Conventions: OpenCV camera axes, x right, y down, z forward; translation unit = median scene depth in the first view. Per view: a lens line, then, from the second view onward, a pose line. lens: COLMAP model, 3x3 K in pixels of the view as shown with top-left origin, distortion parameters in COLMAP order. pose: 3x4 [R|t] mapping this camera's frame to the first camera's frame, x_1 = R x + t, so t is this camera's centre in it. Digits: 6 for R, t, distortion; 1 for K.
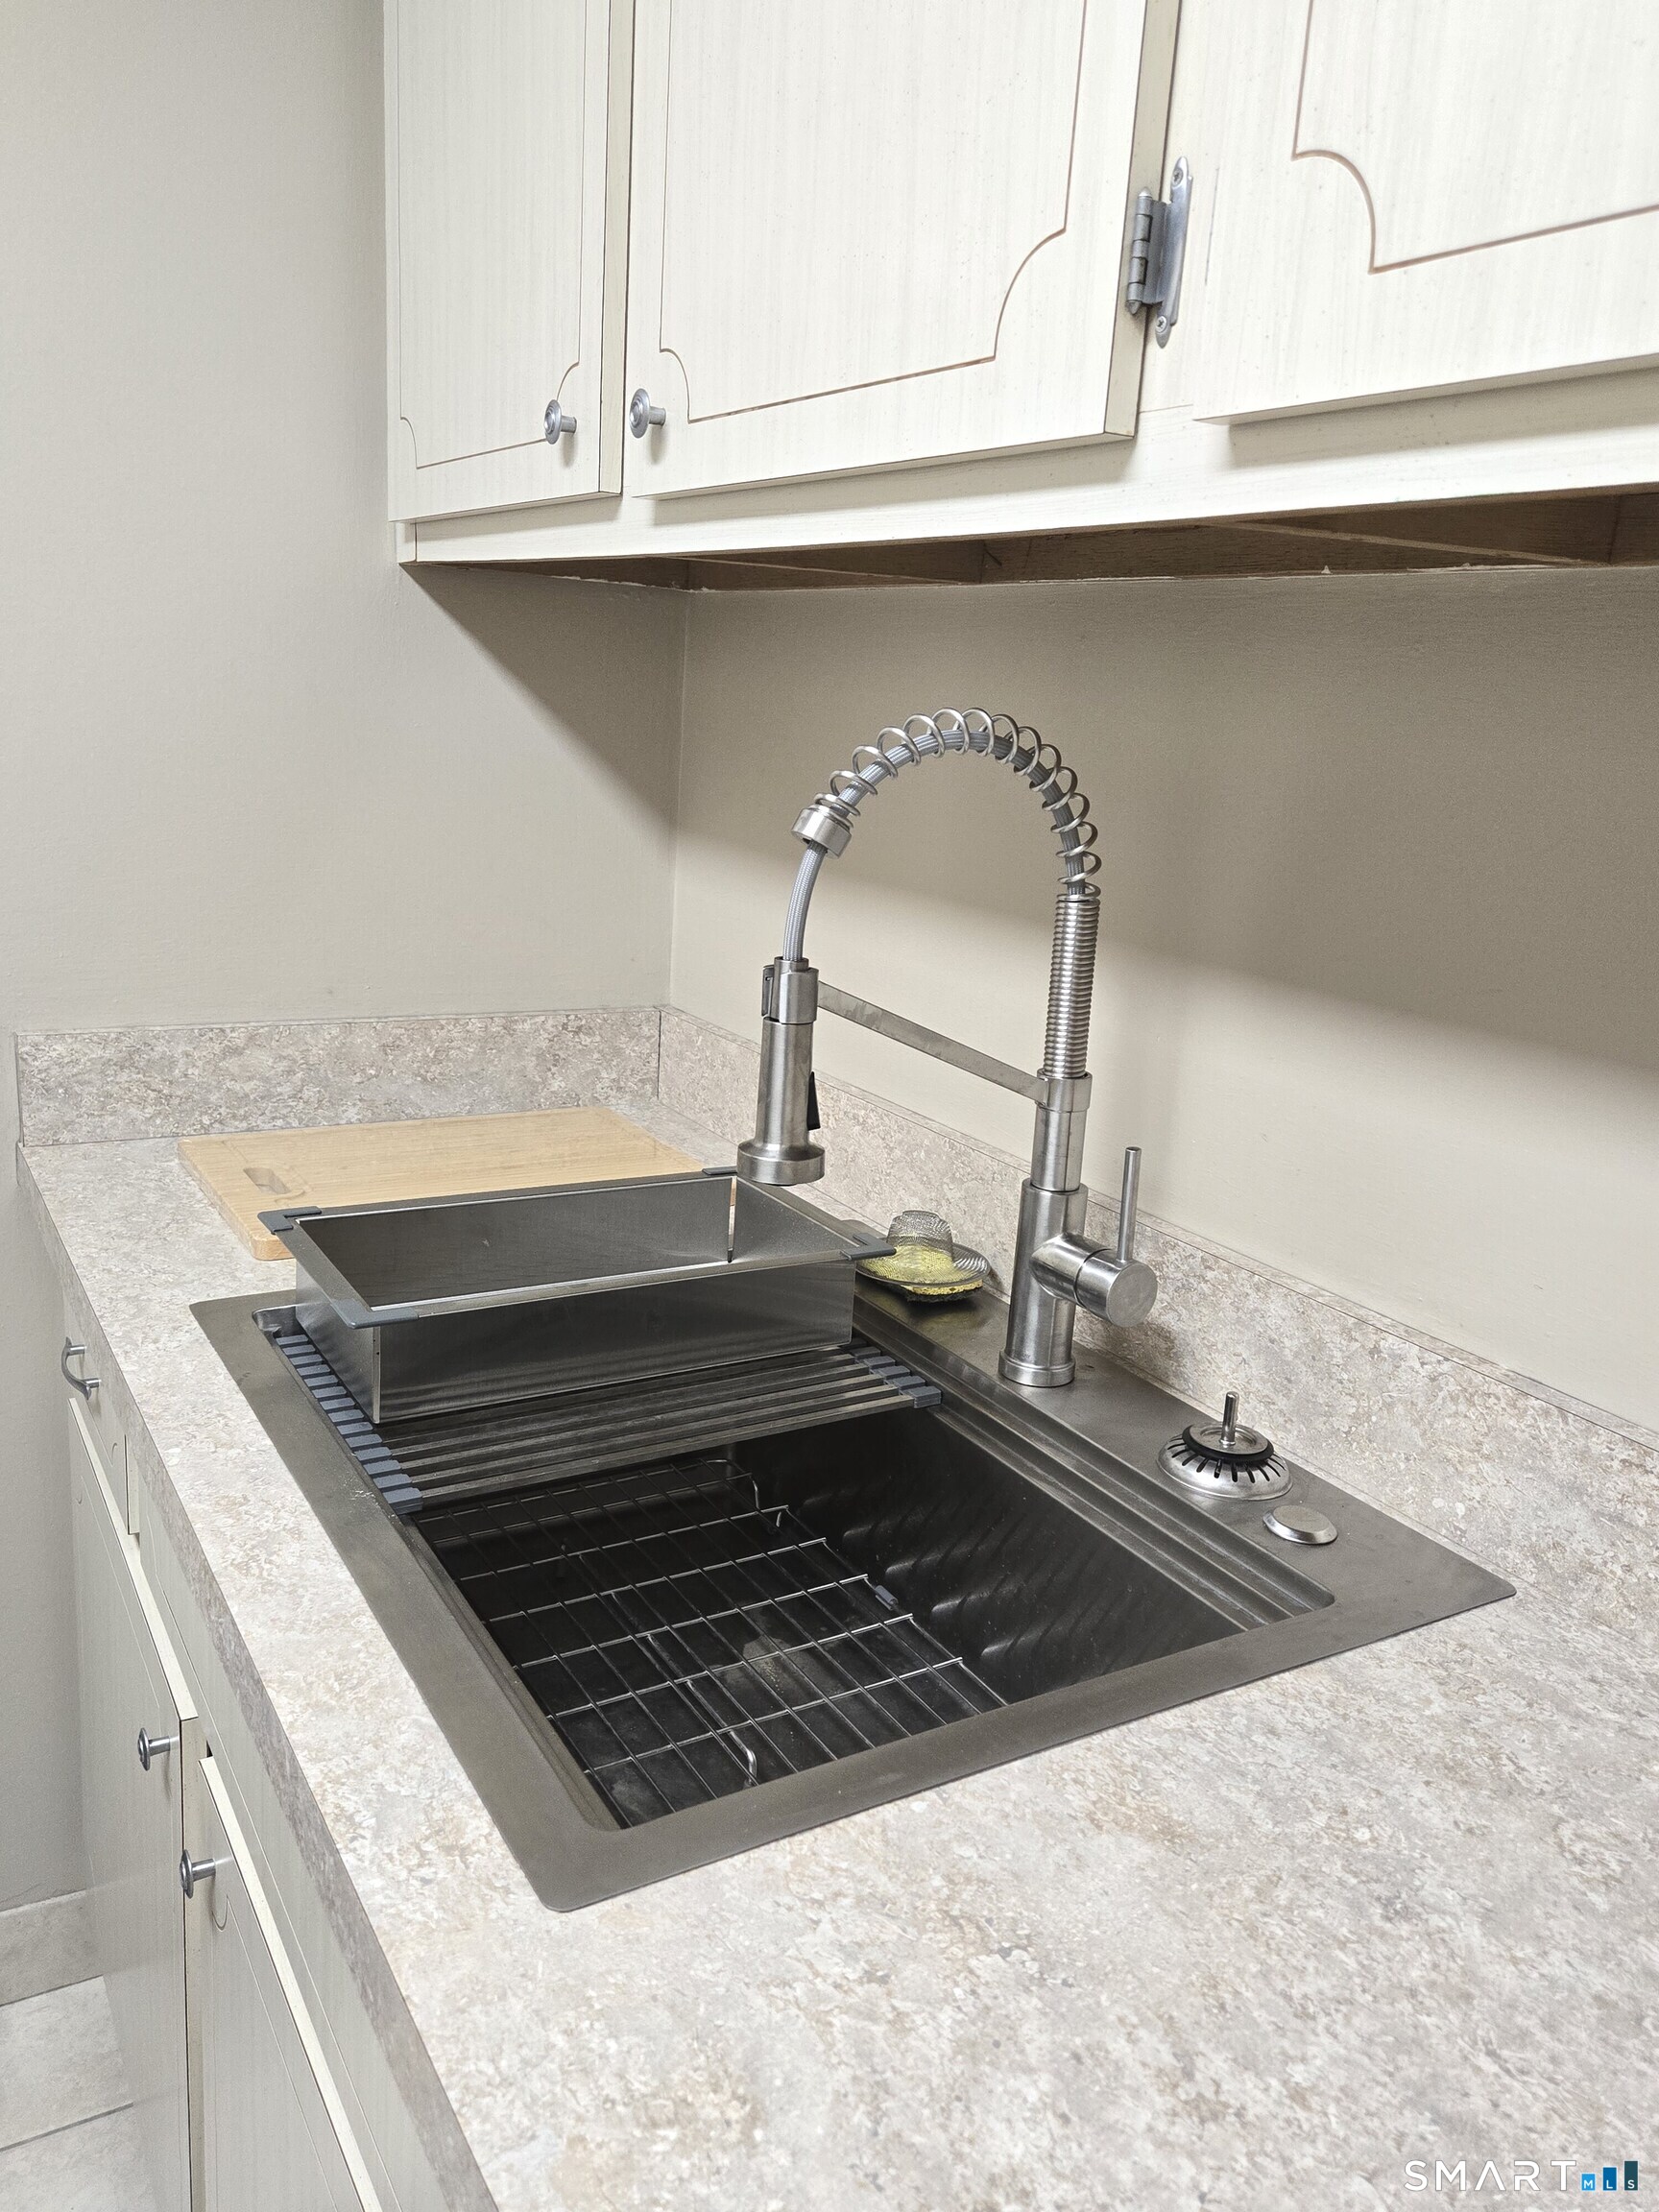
lens RADIAL K [[1699.6, 0, 829.5], [0, 1699.6, 1106.0], [0, 0, 1]] dist [0.093760, 0.000110]
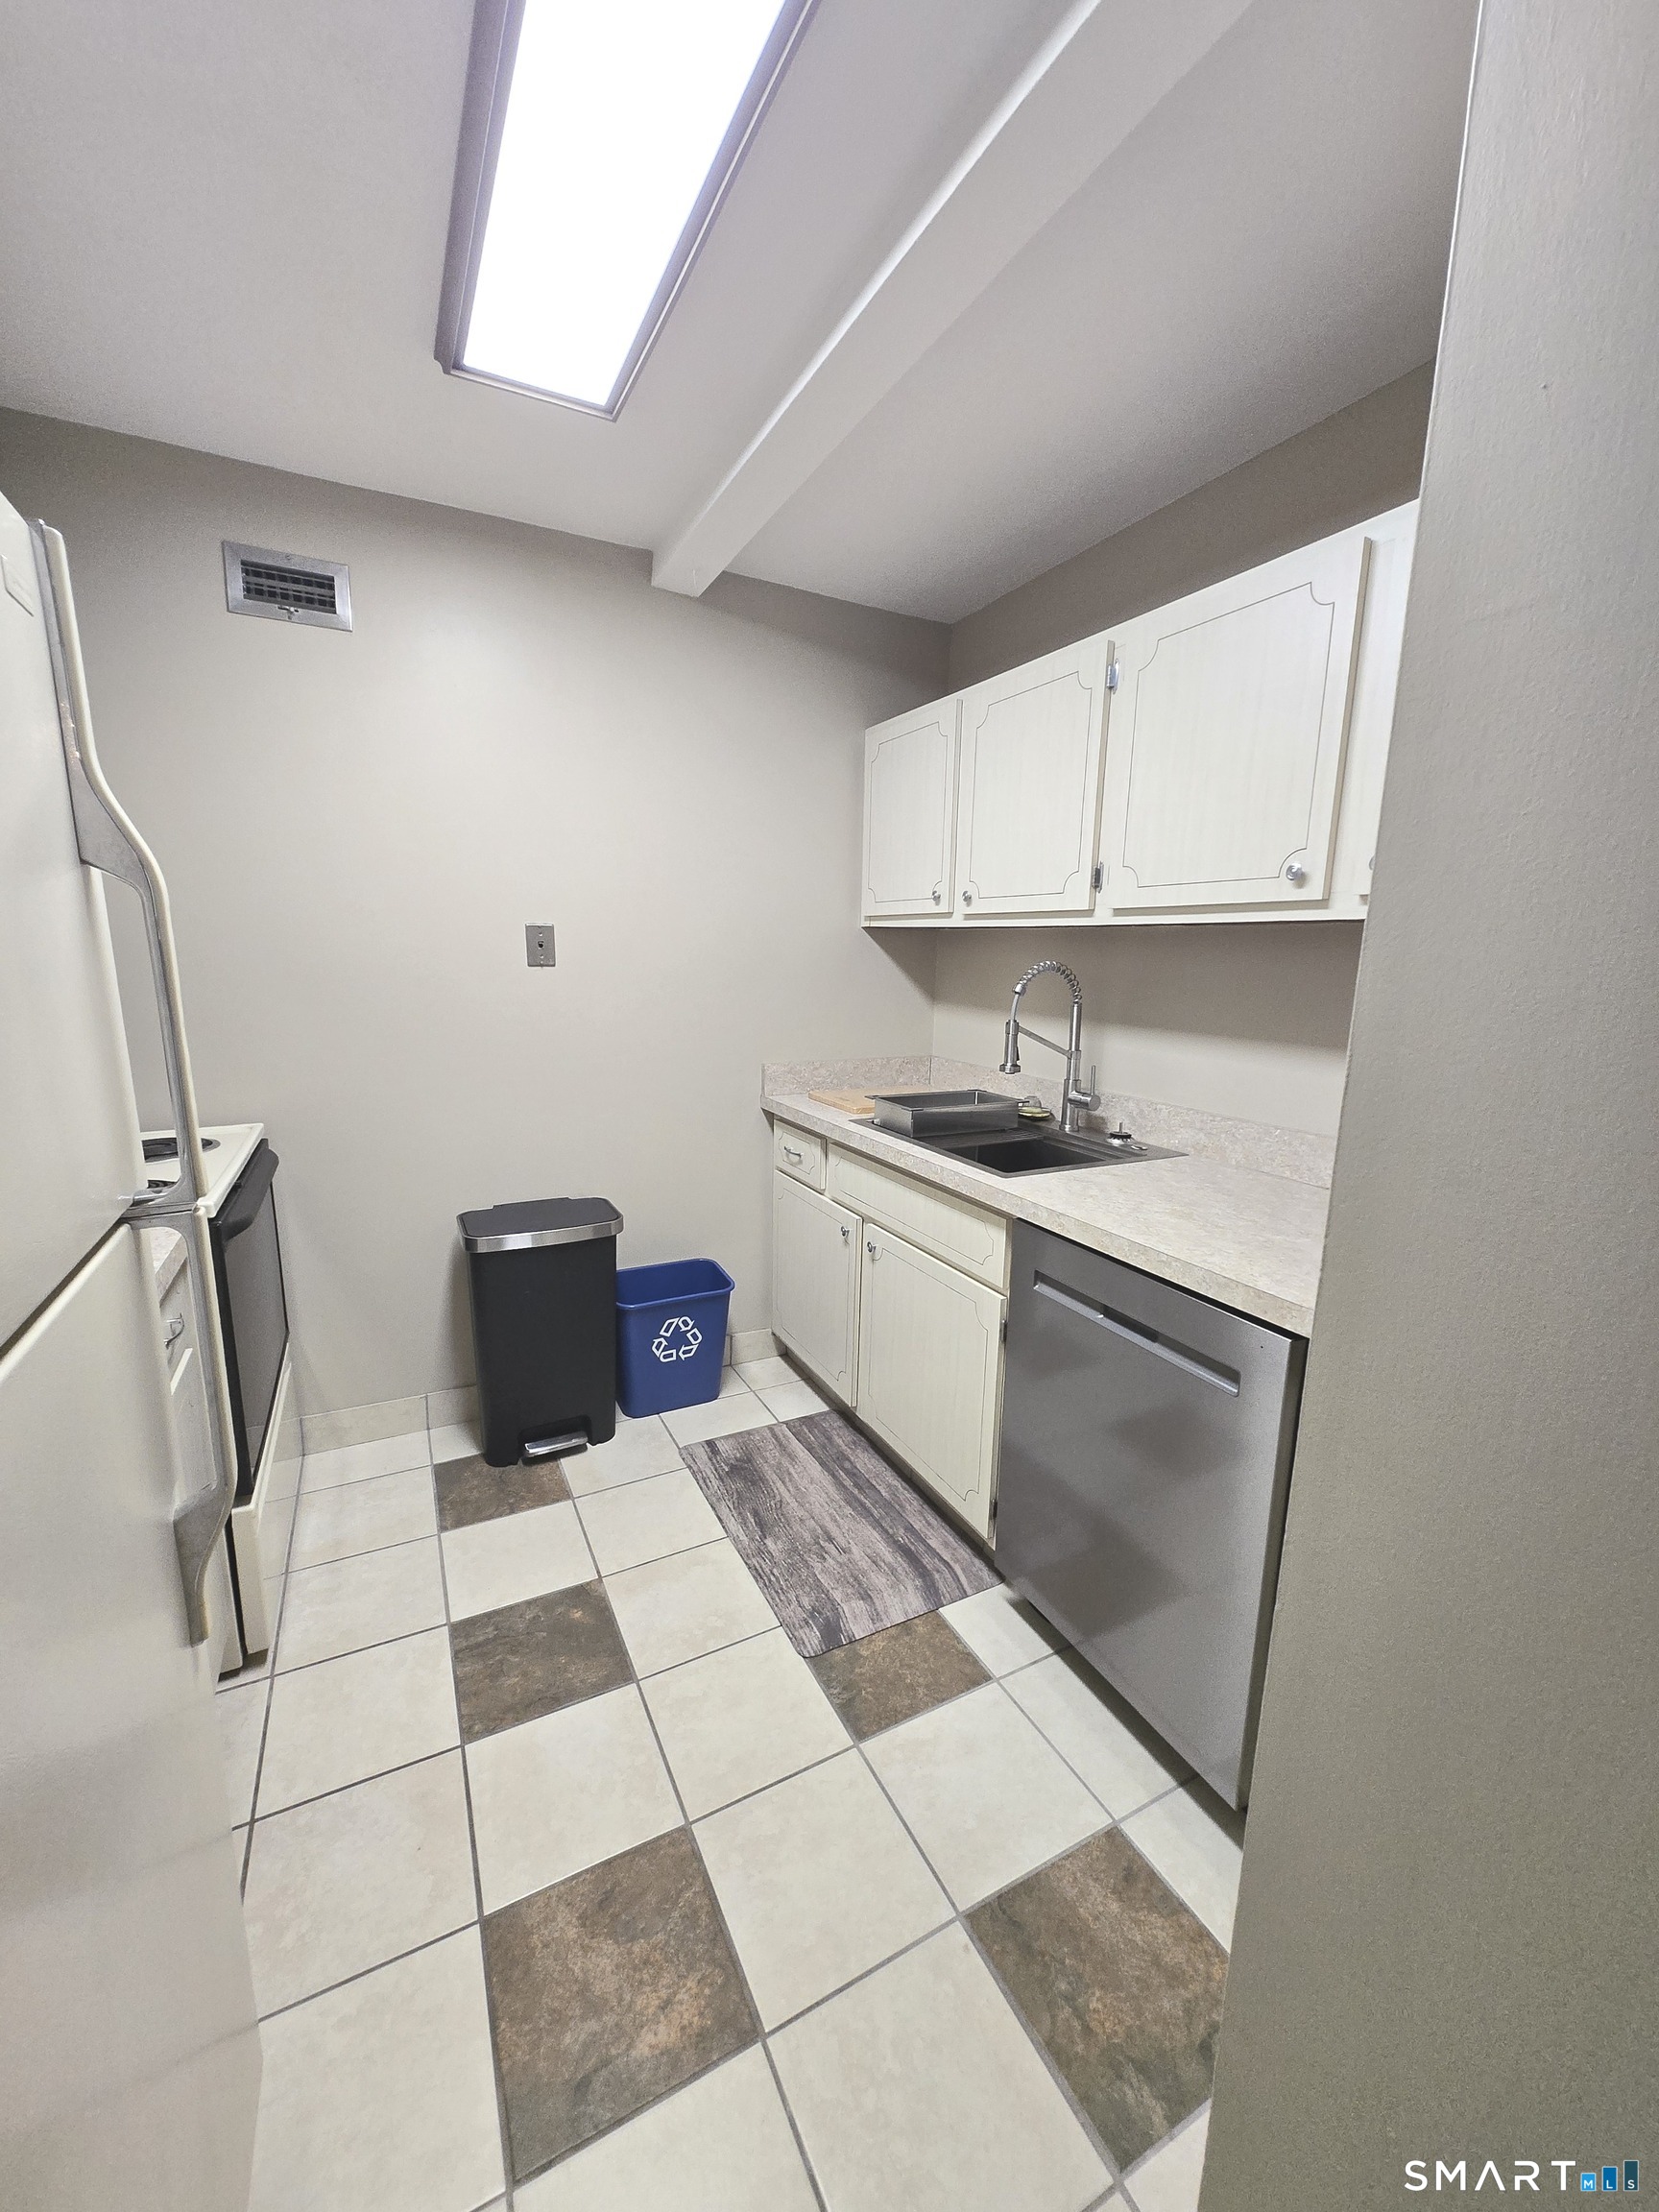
lens RADIAL K [[875.5, 0, 829.5], [0, 875.5, 1106.0], [0, 0, 1]] dist [-0.000805, 0.000116]
pose [[0.997493, -0.030049, -0.064076, -0.307129], [0.025650, 0.997328, -0.068409, 0.237214], [0.065960, 0.066594, 0.995598, -1.070514]]
